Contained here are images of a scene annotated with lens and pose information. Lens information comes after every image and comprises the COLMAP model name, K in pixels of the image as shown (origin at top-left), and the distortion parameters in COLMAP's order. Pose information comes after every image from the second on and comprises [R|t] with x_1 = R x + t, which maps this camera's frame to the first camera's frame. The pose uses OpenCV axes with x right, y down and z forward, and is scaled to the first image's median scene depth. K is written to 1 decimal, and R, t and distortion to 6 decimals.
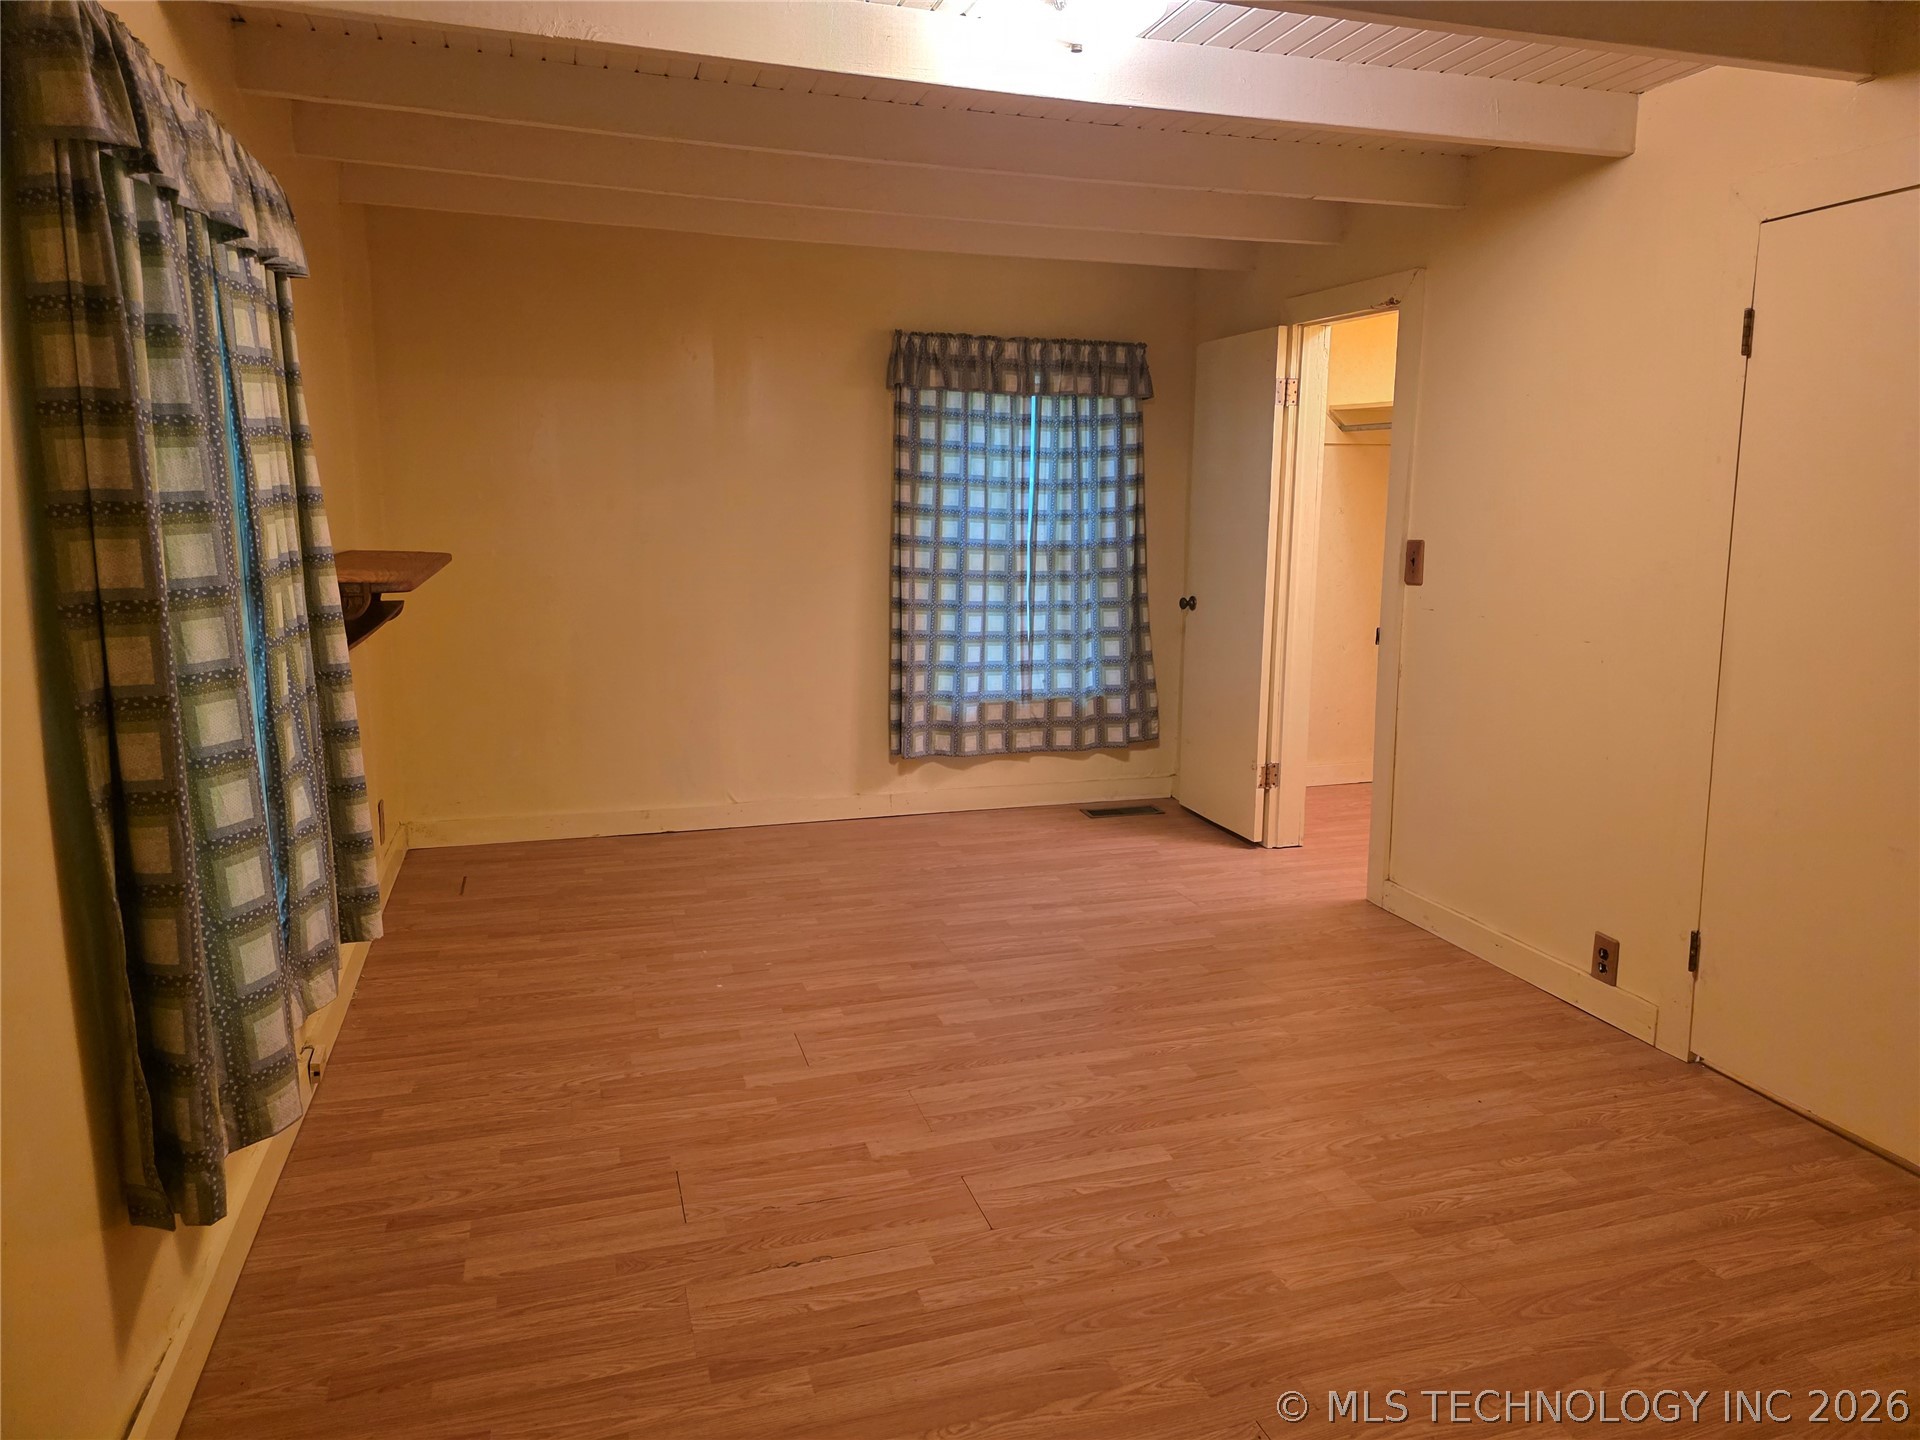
lens RADIAL K [[1278.6, 0, 959.4], [0, 1278.6, 719.6], [0, 0, 1]] dist [0.066391, -0.061084]
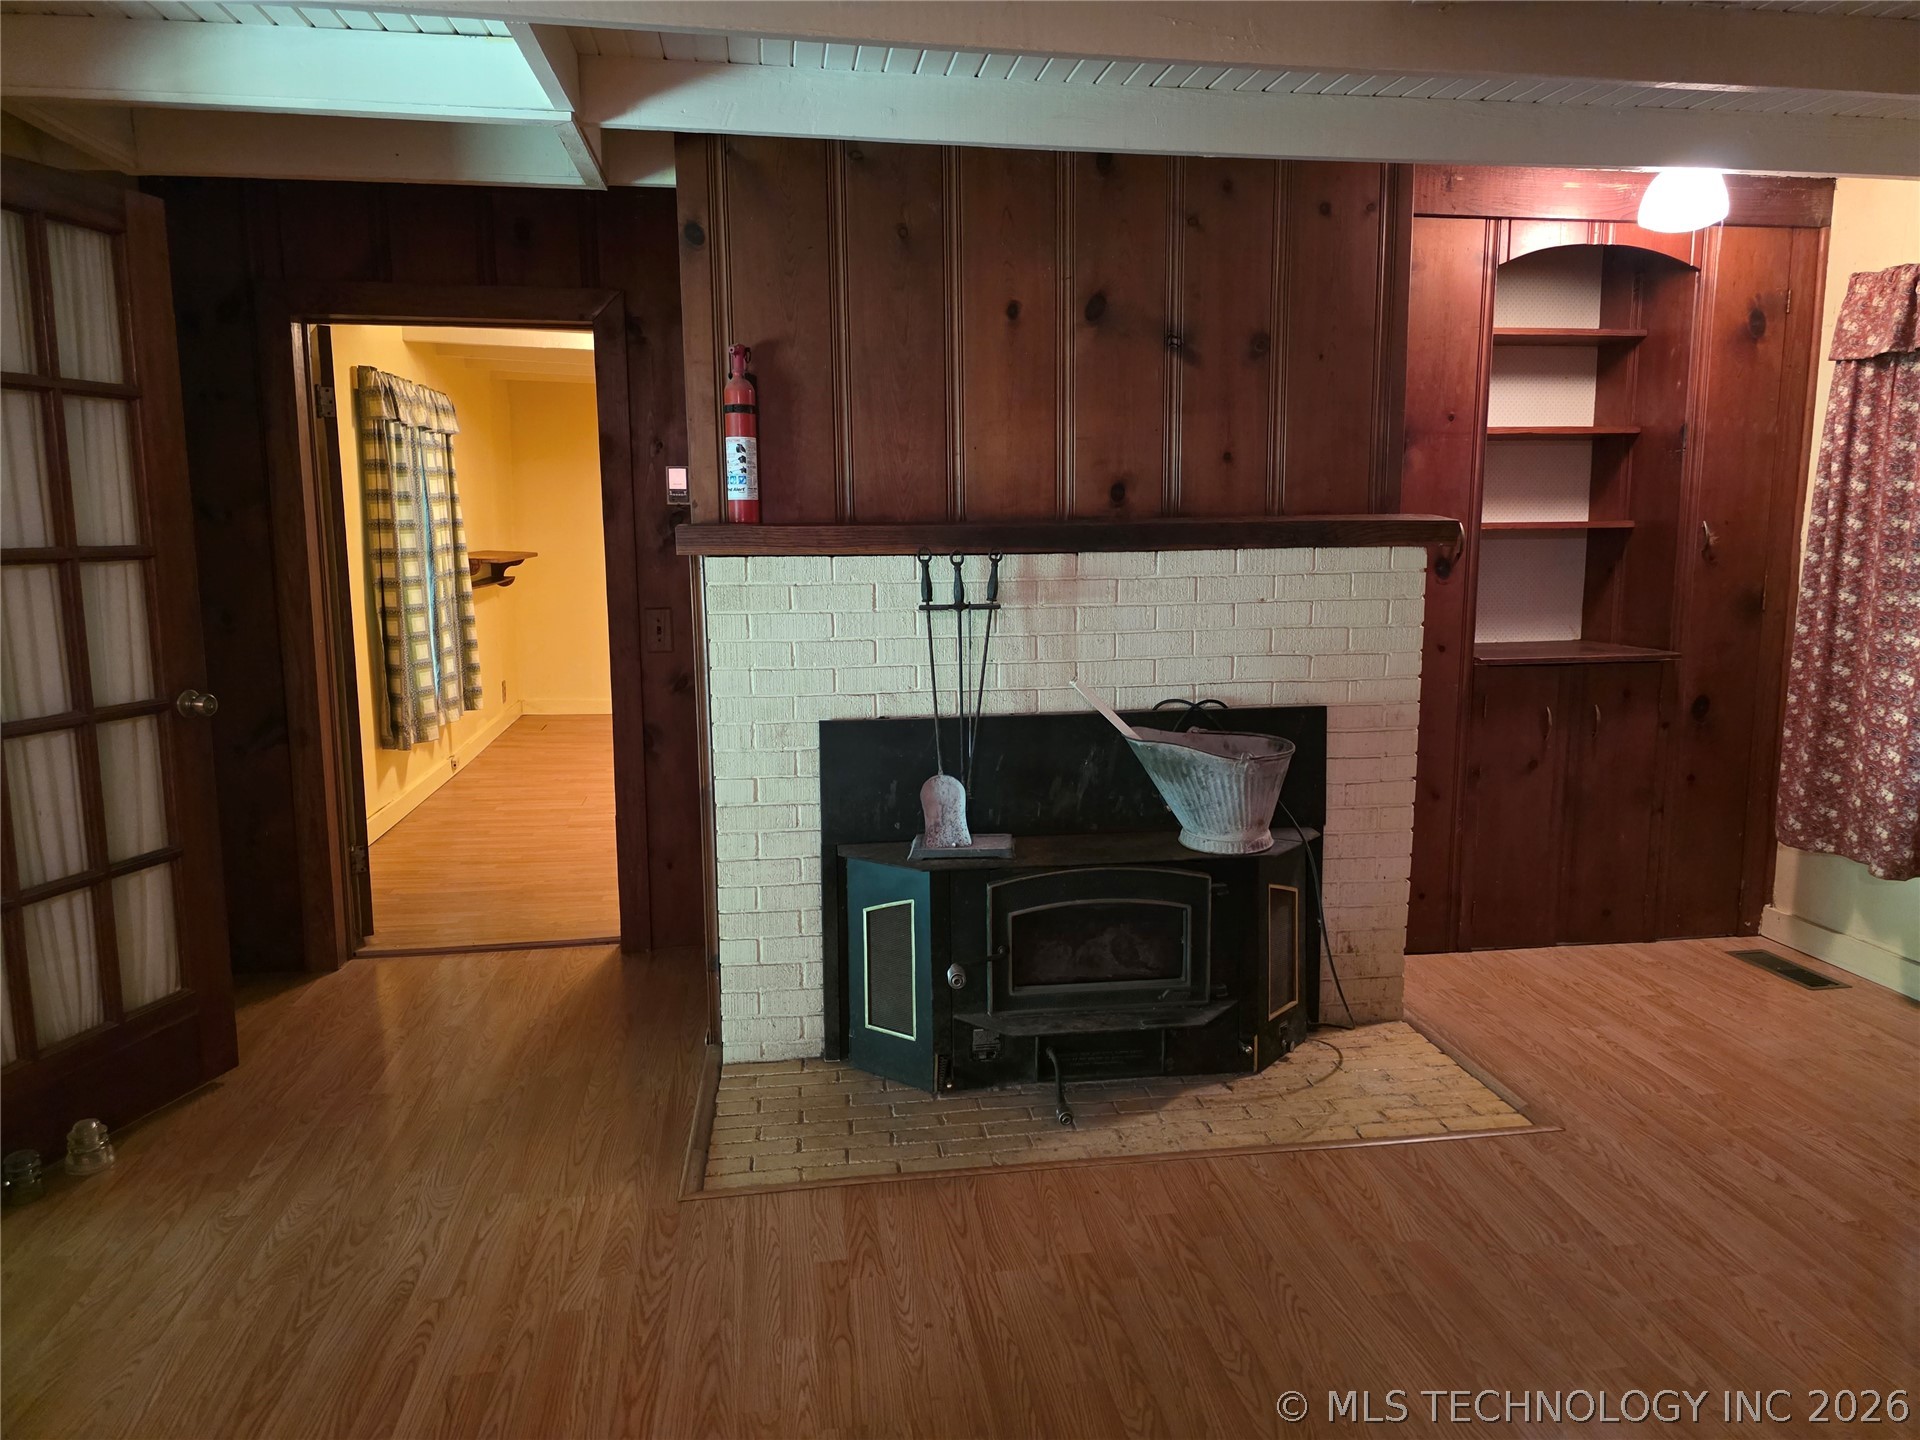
lens RADIAL K [[1278.6, 0, 966.2], [0, 1278.6, 709.2], [0, 0, 1]] dist [0.066391, -0.061084]
pose [[0.989608, 0.016659, -0.142820, 0.986131], [-0.021336, 0.999283, -0.031281, 0.289442], [0.142197, 0.034003, 0.989254, -1.551848]]
